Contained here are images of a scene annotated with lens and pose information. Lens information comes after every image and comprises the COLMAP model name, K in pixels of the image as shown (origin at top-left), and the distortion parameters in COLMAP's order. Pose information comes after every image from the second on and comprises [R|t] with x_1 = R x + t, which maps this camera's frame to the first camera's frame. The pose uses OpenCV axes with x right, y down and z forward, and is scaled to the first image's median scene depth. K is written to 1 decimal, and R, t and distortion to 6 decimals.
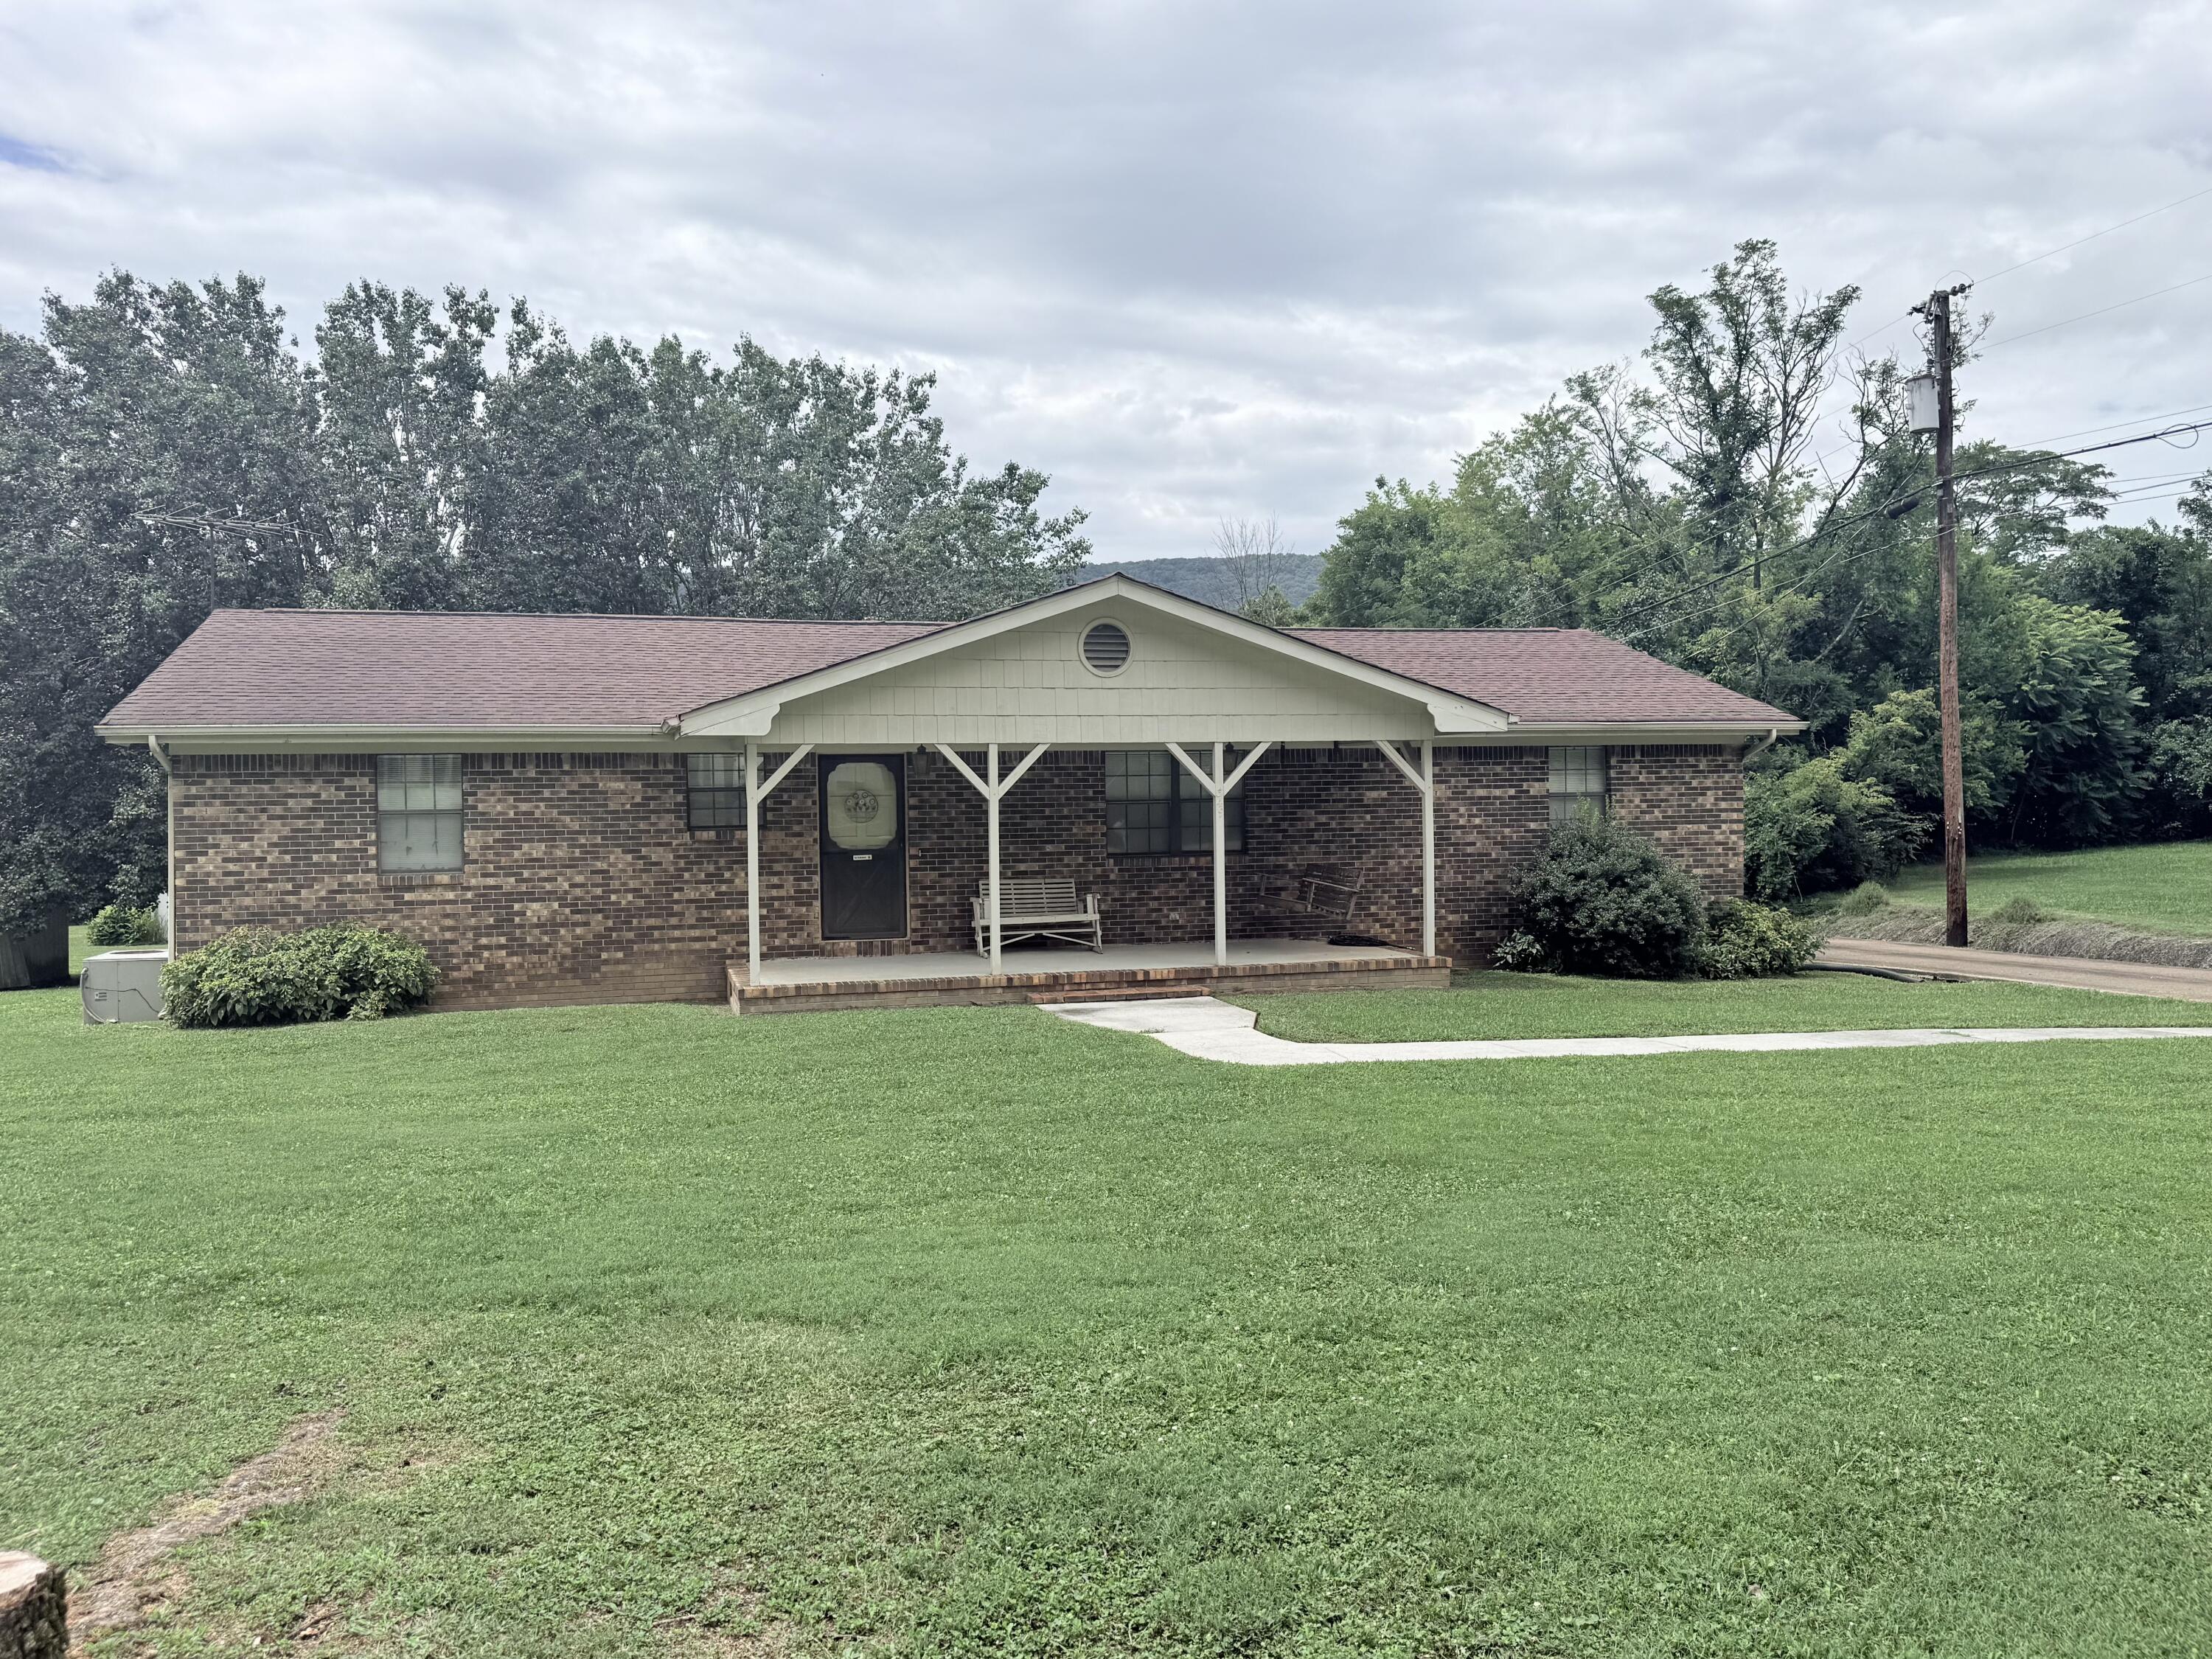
lens RADIAL K [[1682.0, 0, 1104.3], [0, 1682.0, 838.8], [0, 0, 1]] dist [0.170746, -0.303566]
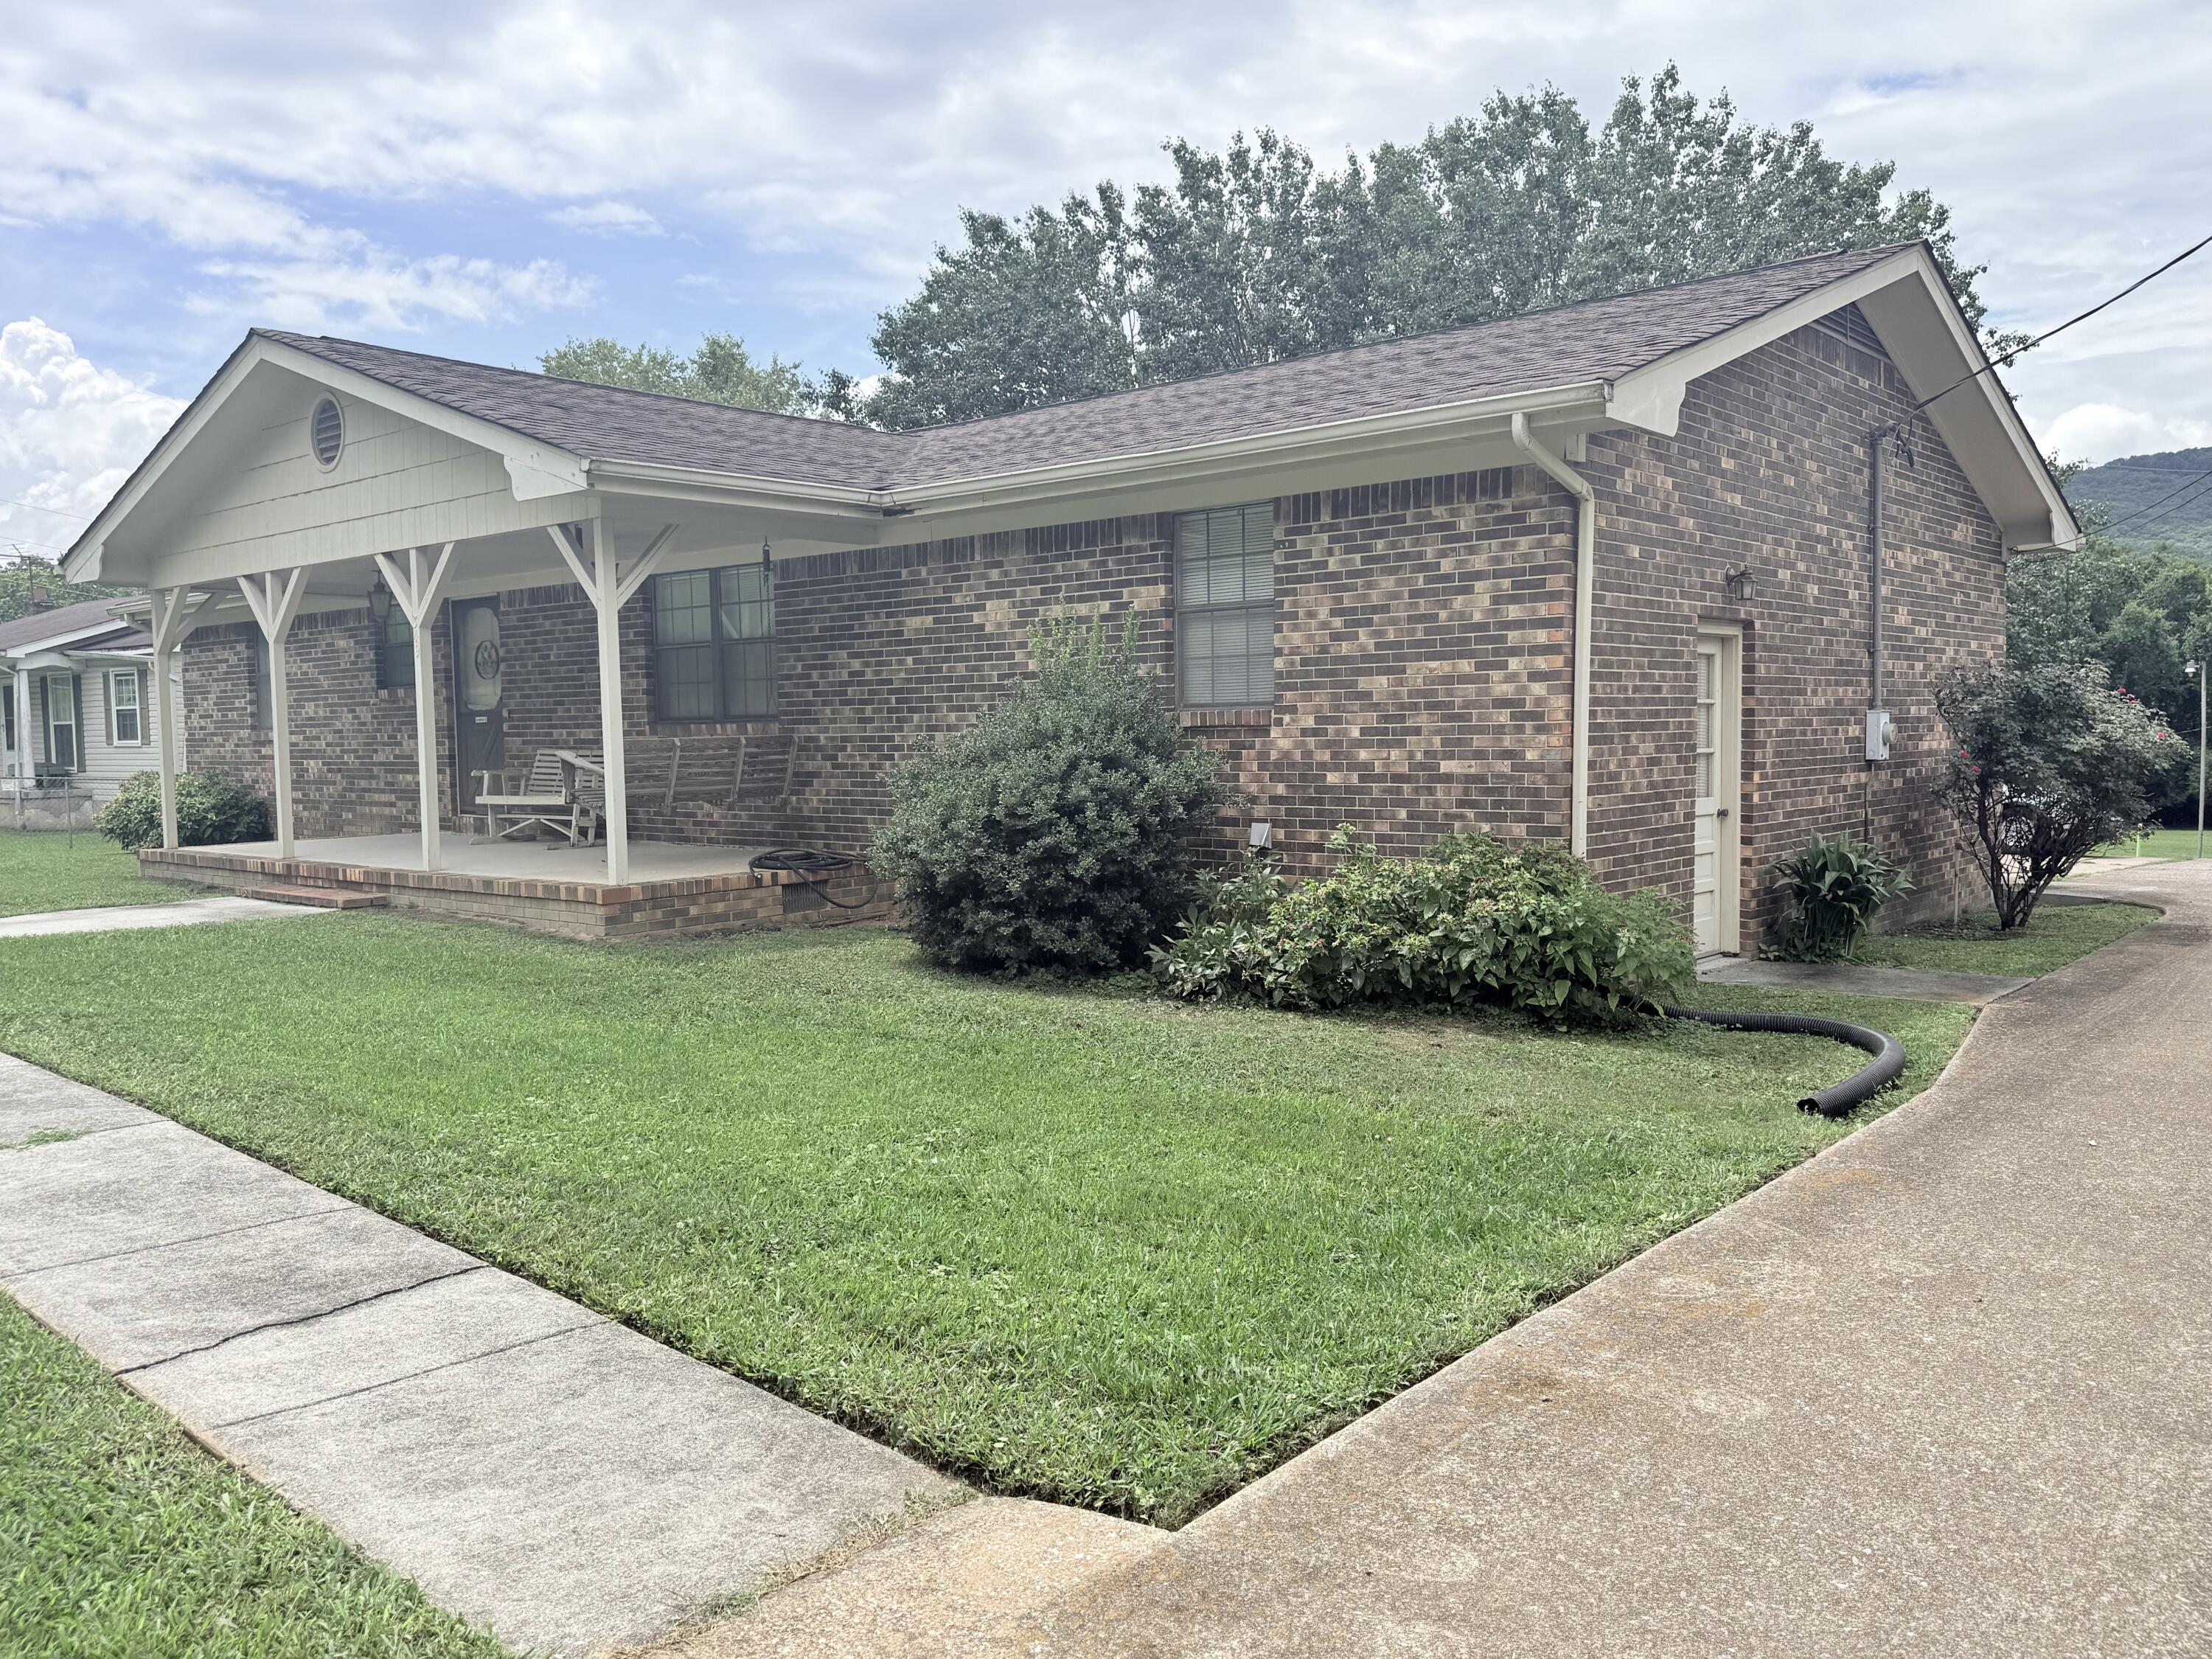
lens RADIAL K [[1682.0, 0, 1104.3], [0, 1682.0, 838.8], [0, 0, 1]] dist [0.170746, -0.303566]
pose [[0.556814, 0.059536, -0.828501, 0.786859], [-0.011402, 0.997882, 0.064045, 0.012621], [0.830559, -0.026215, 0.556313, 0.809829]]
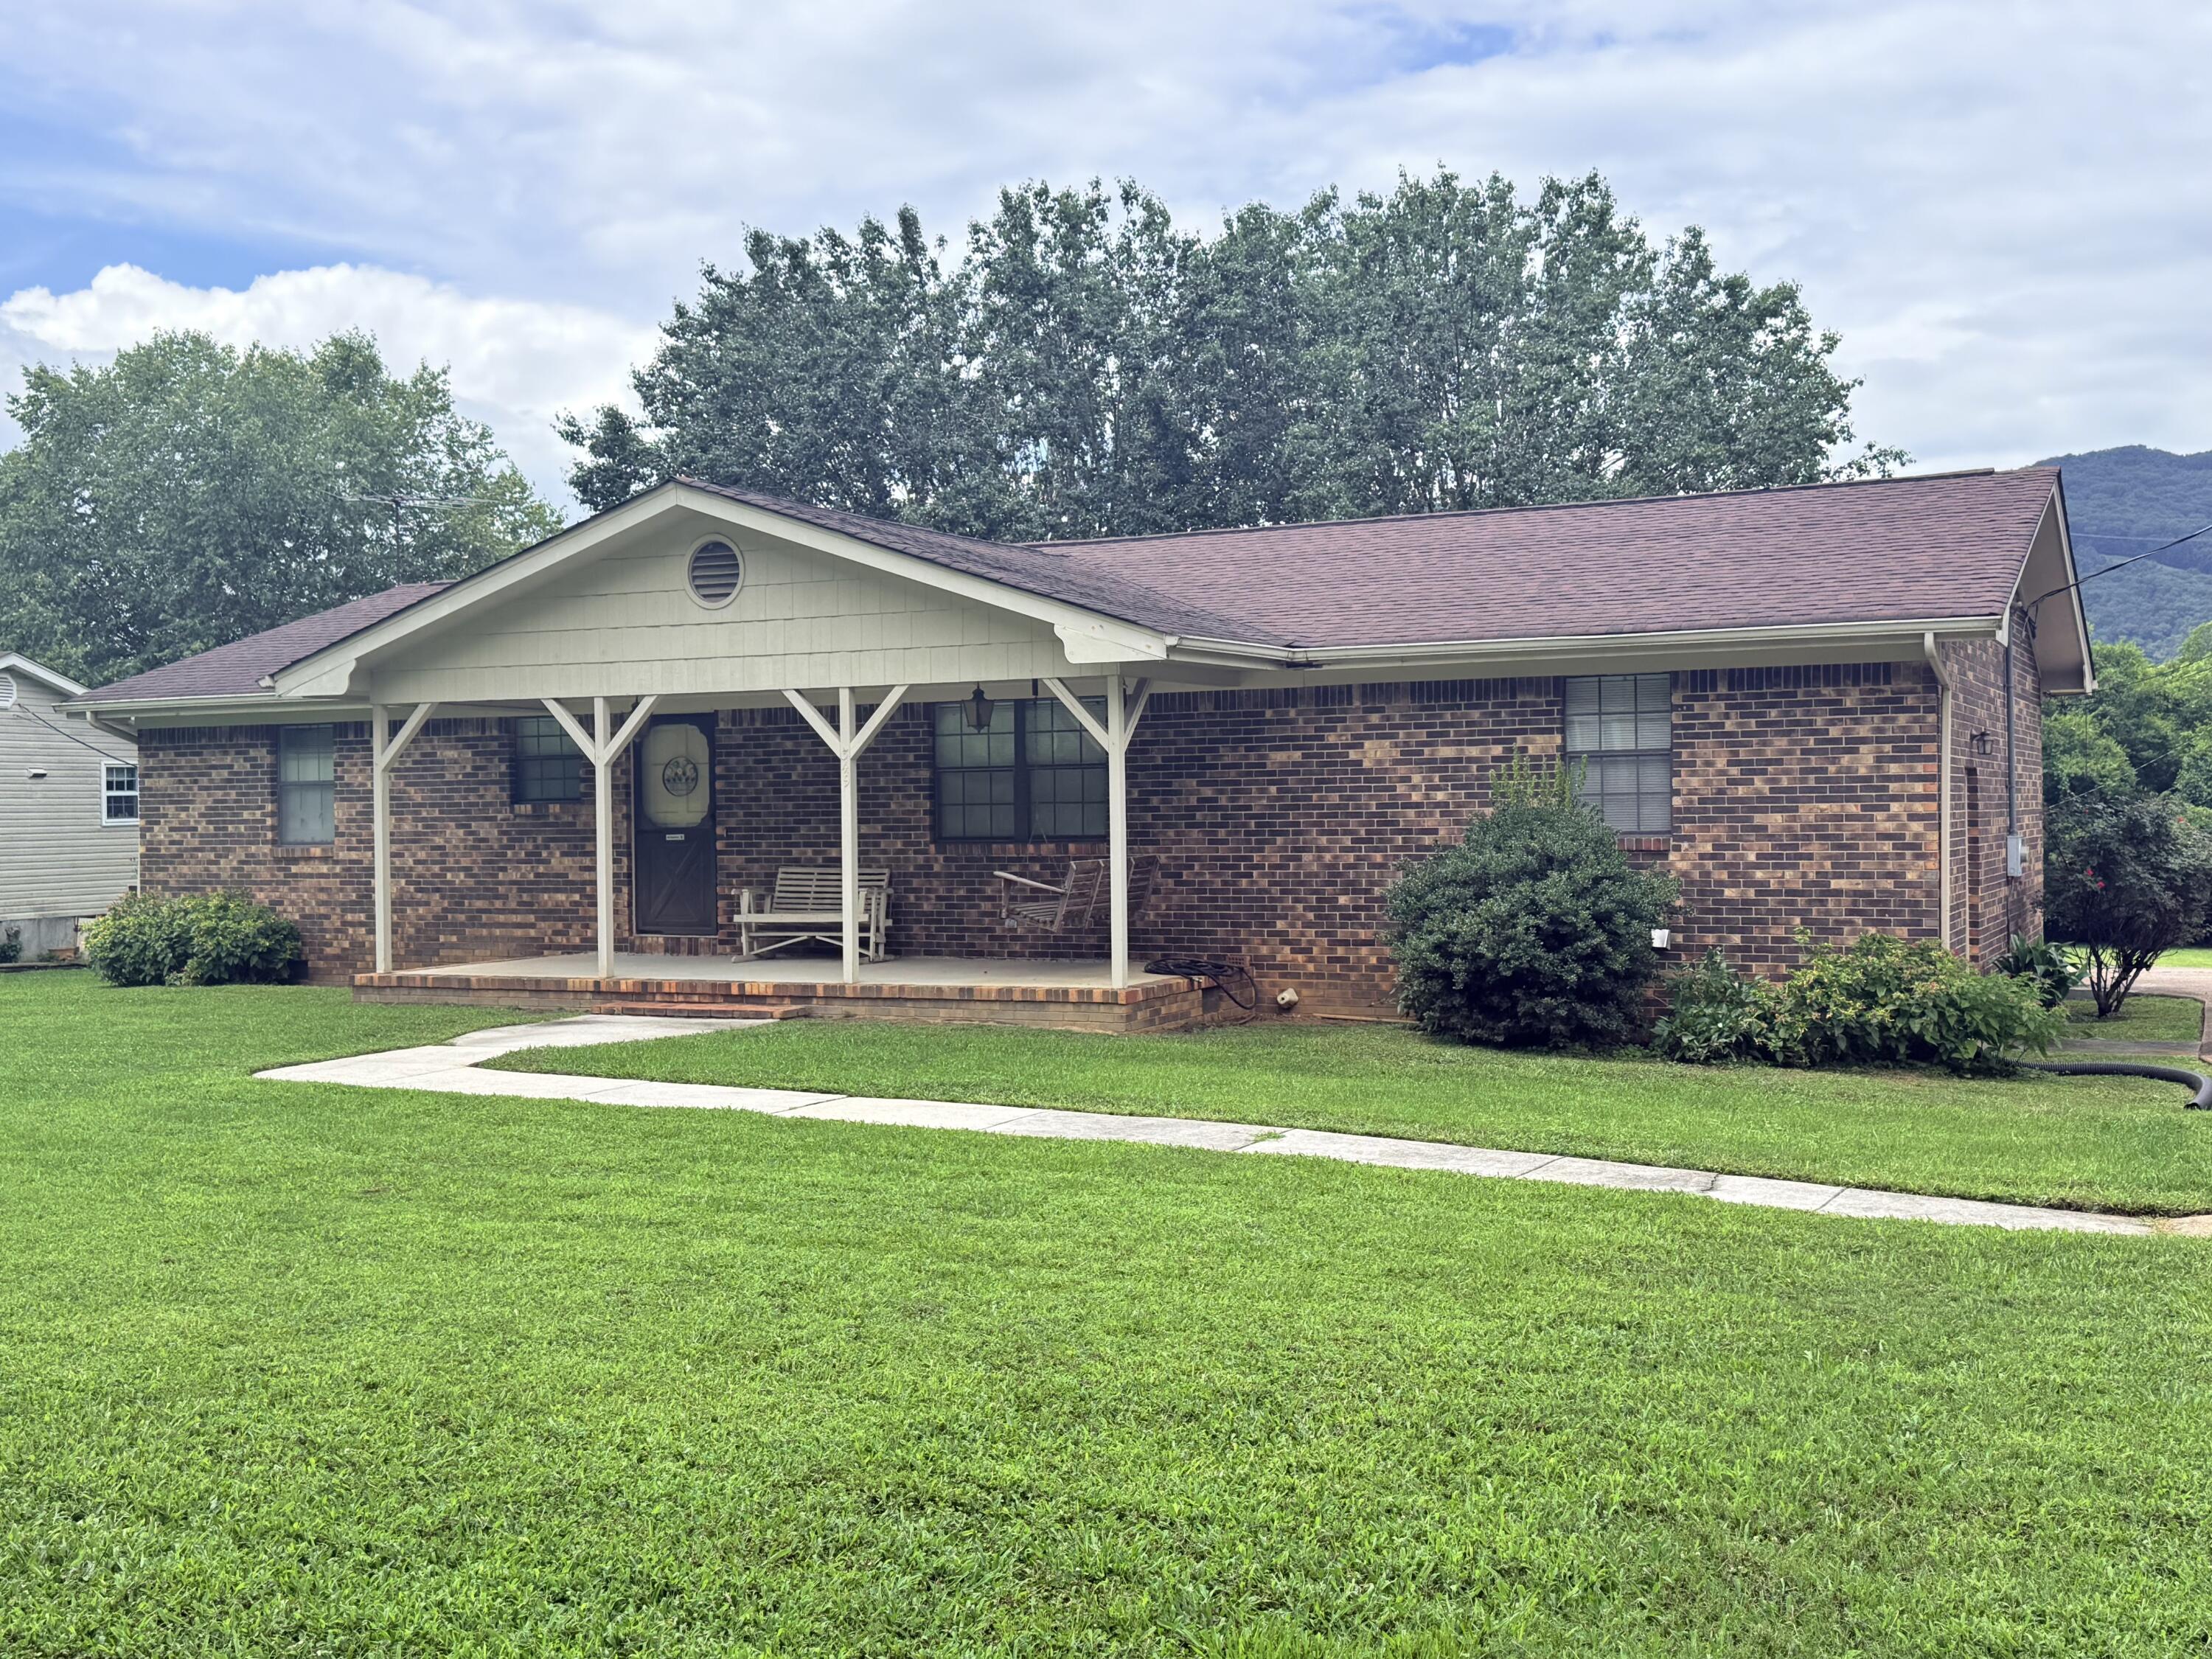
lens RADIAL K [[2304.6, 0, 1115.2], [0, 2304.6, 835.7], [0, 0, 1]] dist [0.131793, -0.014184]
pose [[0.752108, 0.011764, -0.658935, 0.811905], [-0.013398, 0.999907, 0.002560, 0.004654], [0.658904, 0.006903, 0.752195, 0.290372]]
